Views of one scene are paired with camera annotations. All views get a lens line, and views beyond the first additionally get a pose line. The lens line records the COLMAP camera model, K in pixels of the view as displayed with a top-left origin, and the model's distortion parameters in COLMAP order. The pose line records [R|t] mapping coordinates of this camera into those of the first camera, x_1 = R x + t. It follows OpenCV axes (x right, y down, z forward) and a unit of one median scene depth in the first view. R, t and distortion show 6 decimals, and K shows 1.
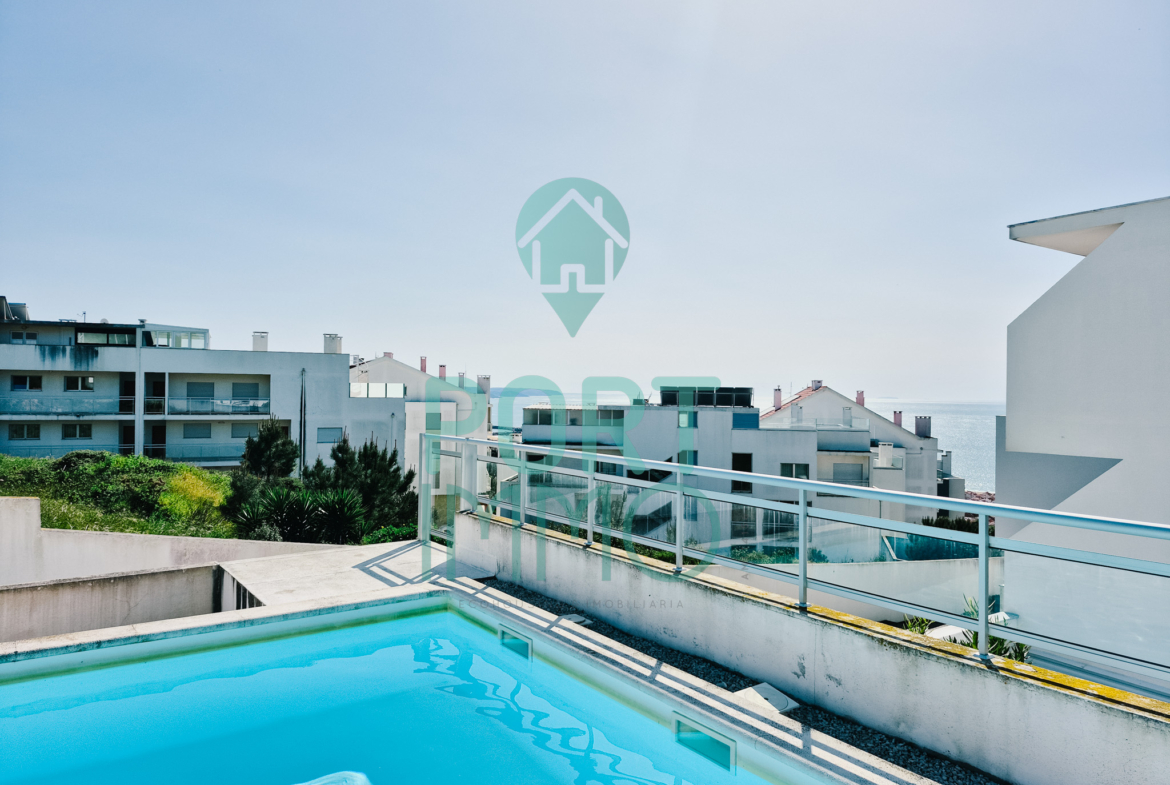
lens RADIAL K [[794.3, 0, 583.1], [0, 794.3, 379.2], [0, 0, 1]] dist [0.088390, -0.083154]
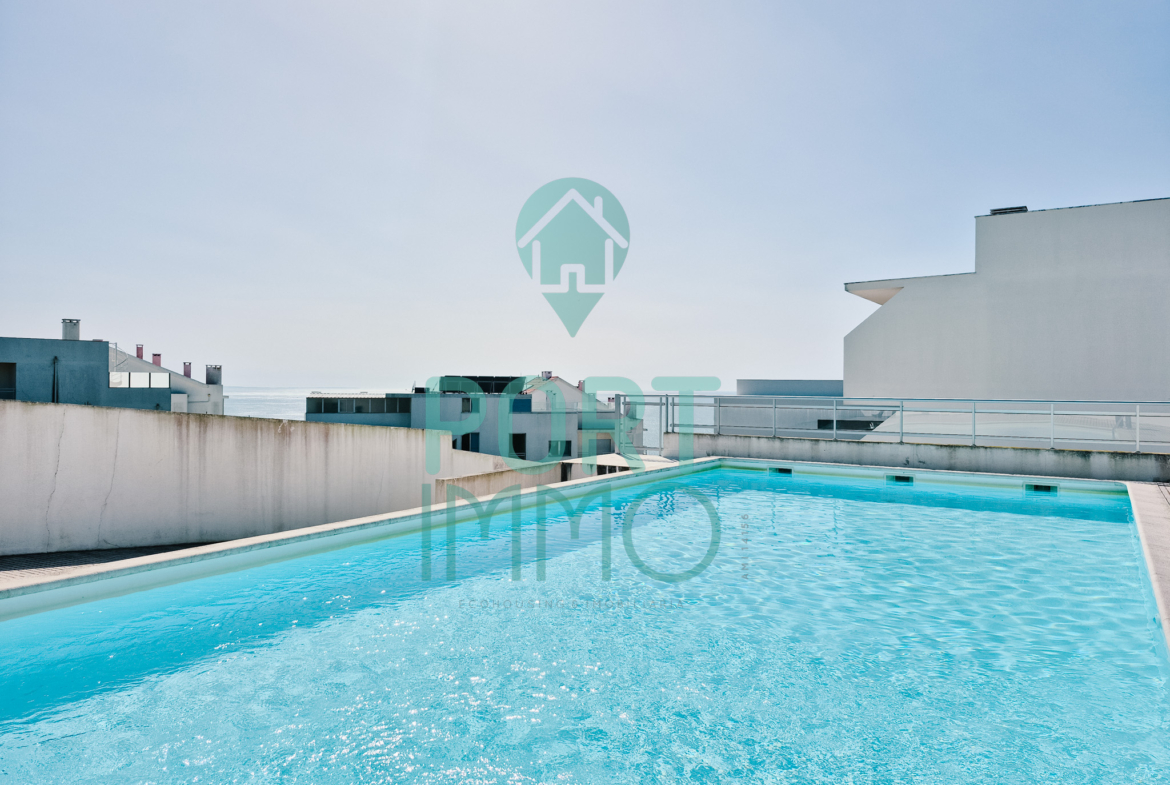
lens RADIAL K [[794.3, 0, 583.1], [0, 794.3, 379.2], [0, 0, 1]] dist [0.088390, -0.083154]
pose [[0.925492, -0.002378, 0.378760, -0.143286], [-0.001583, 0.999947, 0.010145, 0.002412], [-0.378765, -0.009989, 0.925439, -0.093753]]
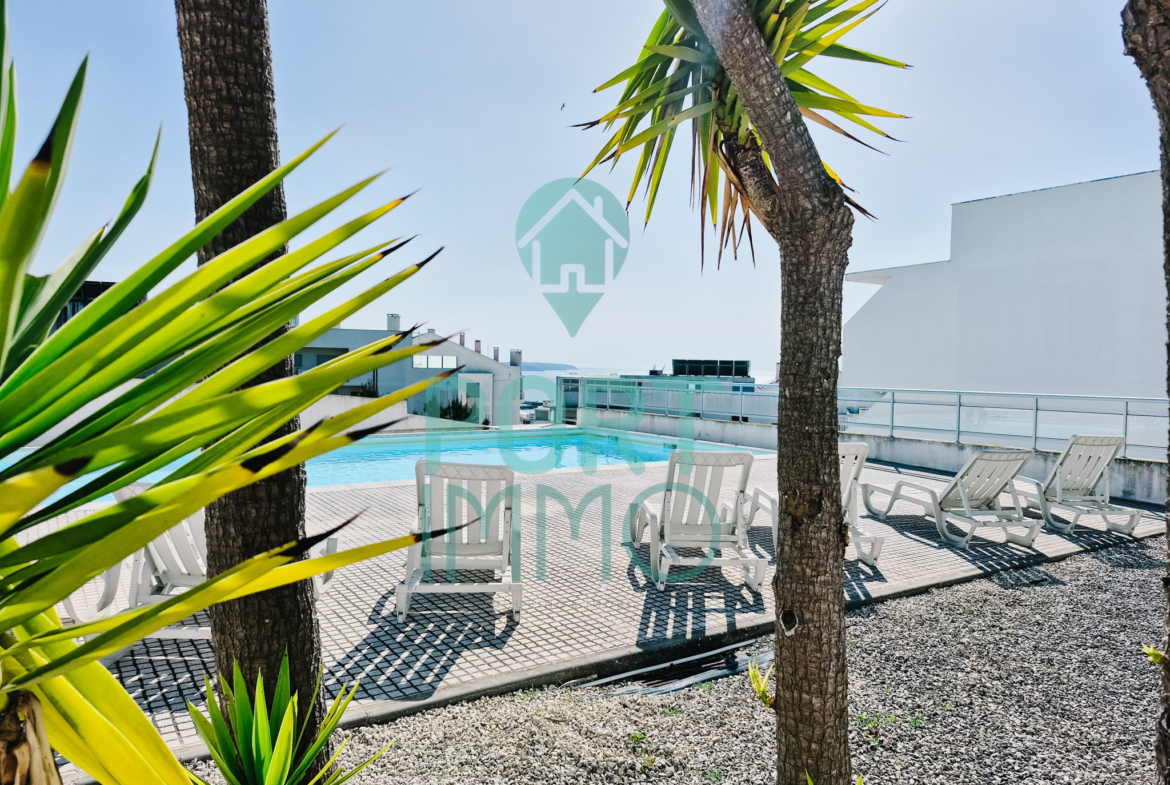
lens RADIAL K [[769.8, 0, 584.8], [0, 769.8, 435.7], [0, 0, 1]] dist [0.084245, 0.000040]
pose [[0.999748, 0.005157, -0.021842, -0.010529], [-0.002809, 0.994340, 0.106205, -0.000246], [0.022267, -0.106117, 0.994104, -0.187887]]
